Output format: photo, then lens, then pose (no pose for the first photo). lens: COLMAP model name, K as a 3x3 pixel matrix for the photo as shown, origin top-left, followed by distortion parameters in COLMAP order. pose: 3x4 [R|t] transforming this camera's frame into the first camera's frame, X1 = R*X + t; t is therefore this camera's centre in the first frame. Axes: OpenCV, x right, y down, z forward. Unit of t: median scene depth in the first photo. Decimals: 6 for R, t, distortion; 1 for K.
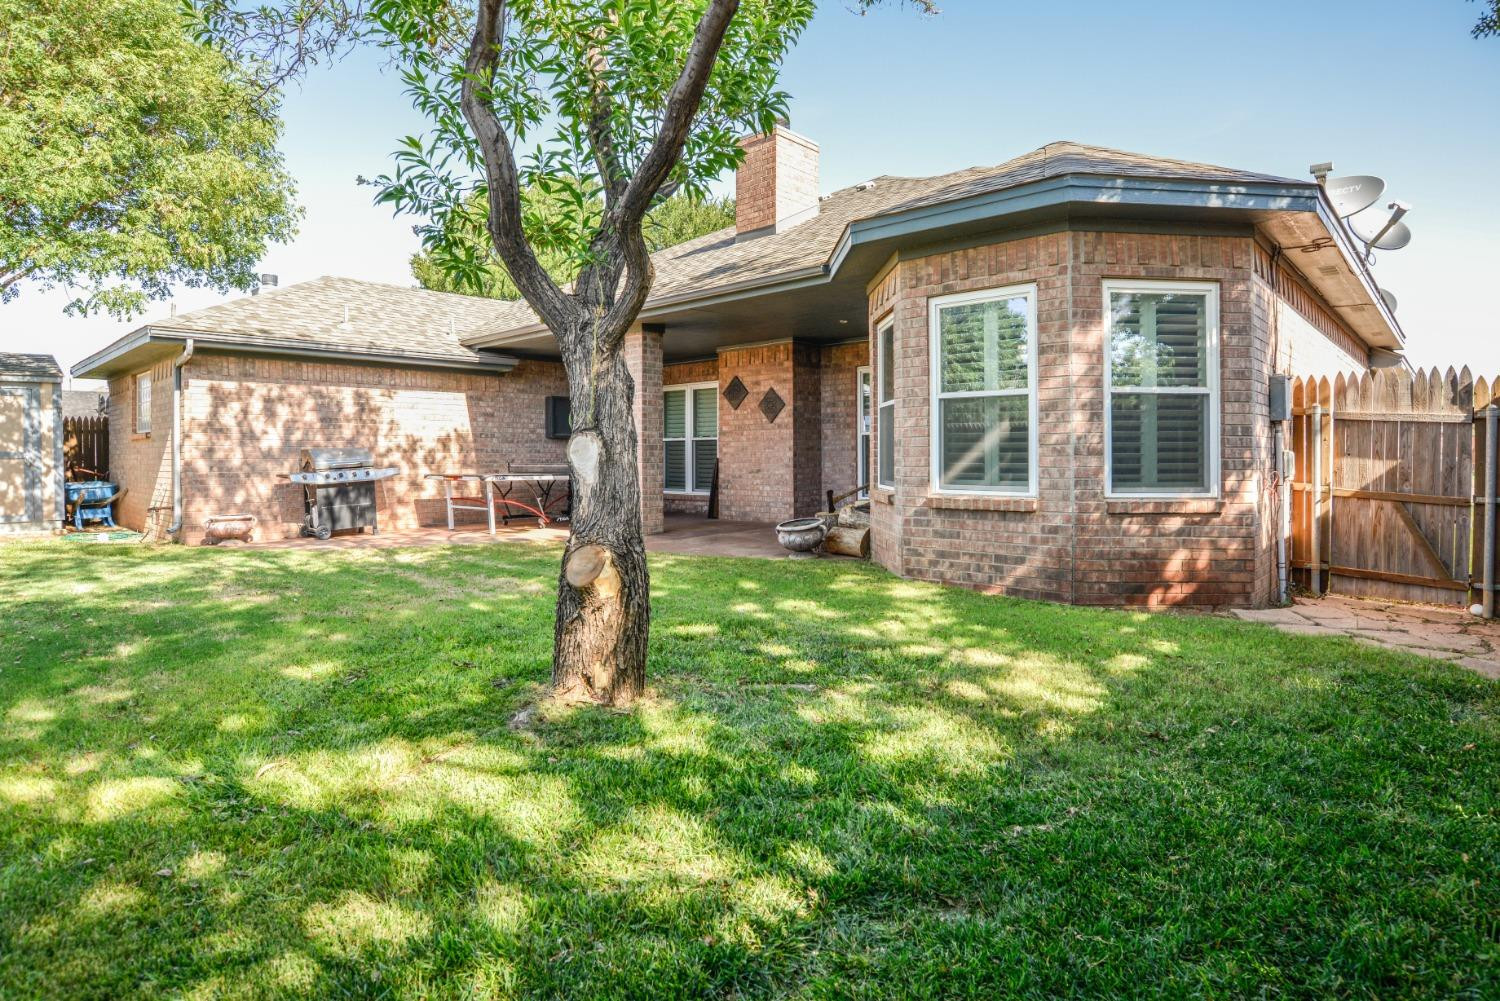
lens RADIAL K [[823.1, 0, 757.7], [0, 823.1, 459.5], [0, 0, 1]] dist [-0.064335, 0.024730]
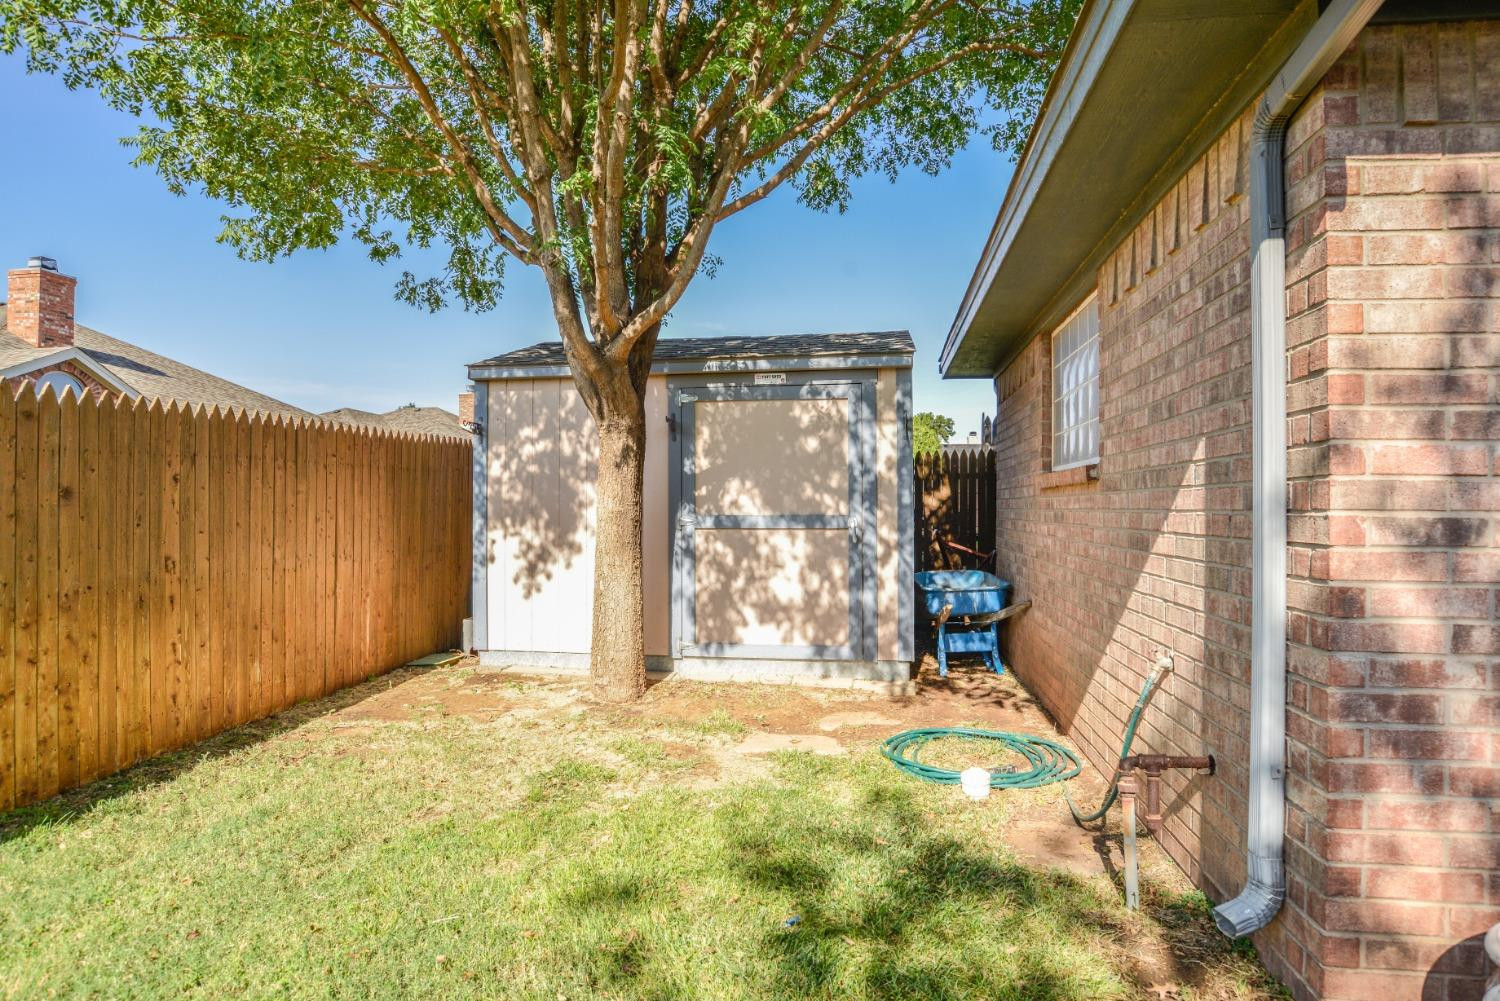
lens RADIAL K [[745.6, 0, 774.8], [0, 745.6, 494.9], [0, 0, 1]] dist [-0.024022, 0.000320]
pose [[0.564017, -0.003315, -0.825757, -0.949795], [-0.011173, 0.999870, -0.011645, -0.023995], [0.825688, 0.015794, 0.563906, 1.166764]]
